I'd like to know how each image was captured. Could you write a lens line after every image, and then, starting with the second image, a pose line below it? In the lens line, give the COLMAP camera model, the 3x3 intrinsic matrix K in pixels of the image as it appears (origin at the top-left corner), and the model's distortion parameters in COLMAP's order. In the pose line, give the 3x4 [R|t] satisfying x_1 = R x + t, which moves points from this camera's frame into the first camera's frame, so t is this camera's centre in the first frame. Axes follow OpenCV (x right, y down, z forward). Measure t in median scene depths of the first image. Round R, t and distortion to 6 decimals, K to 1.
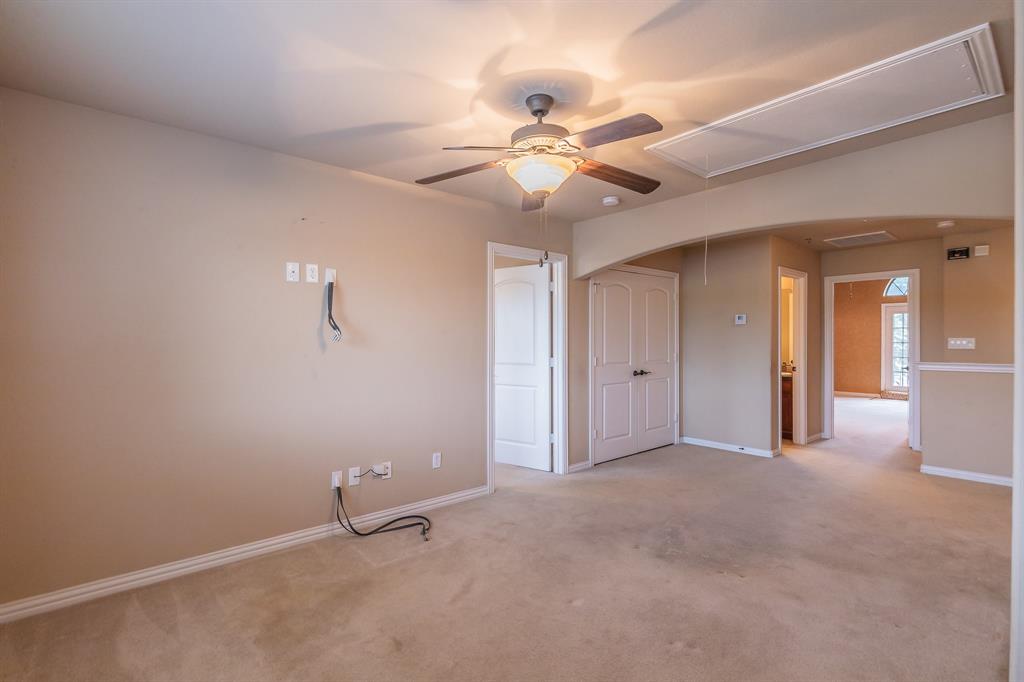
lens RADIAL K [[482.0, 0, 514.6], [0, 482.0, 342.4], [0, 0, 1]] dist [0.001773, 0.000248]
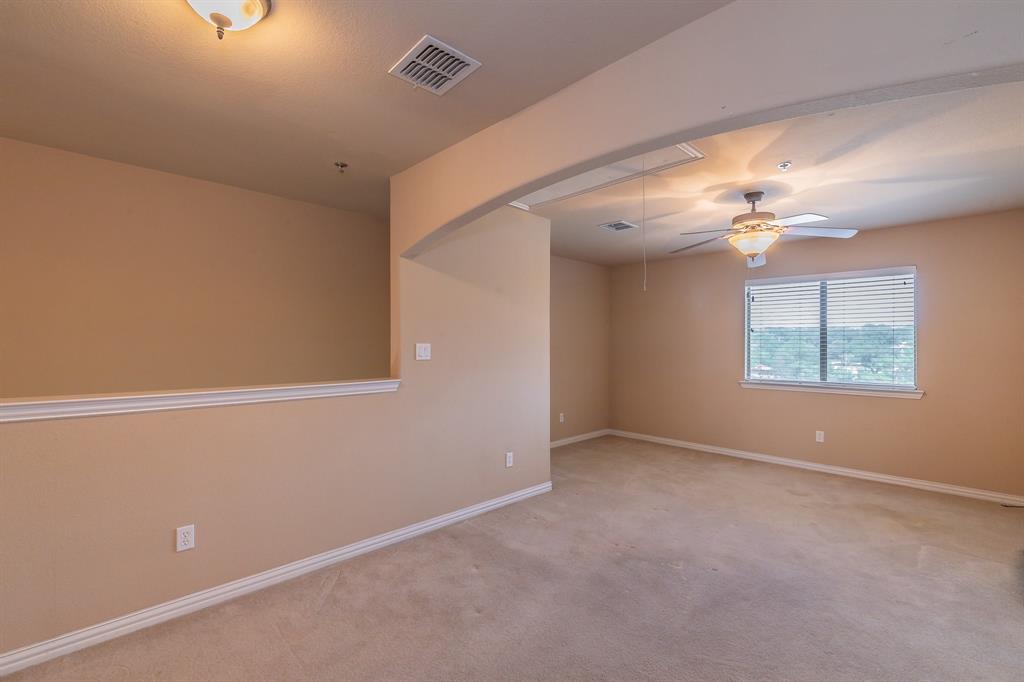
lens RADIAL K [[445.1, 0, 514.4], [0, 445.1, 345.6], [0, 0, 1]] dist [0.002414, 0.000419]
pose [[-0.999012, -0.001516, -0.044413, 0.665100], [-0.001778, 0.999981, 0.005866, -0.017569], [0.044403, 0.005939, -0.998996, 1.799793]]
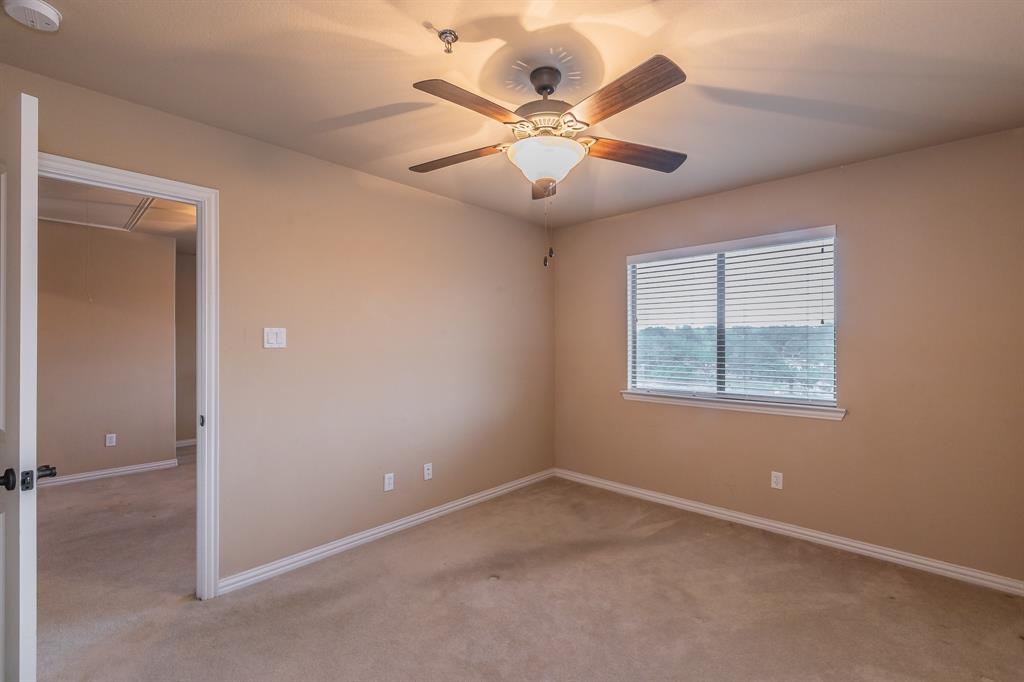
lens RADIAL K [[445.1, 0, 514.4], [0, 445.1, 345.6], [0, 0, 1]] dist [0.002414, 0.000419]
pose [[-0.994430, 0.001223, -0.105390, 0.165674], [0.000097, 0.999943, 0.010691, -0.014300], [0.105398, 0.010621, -0.994373, 1.365768]]
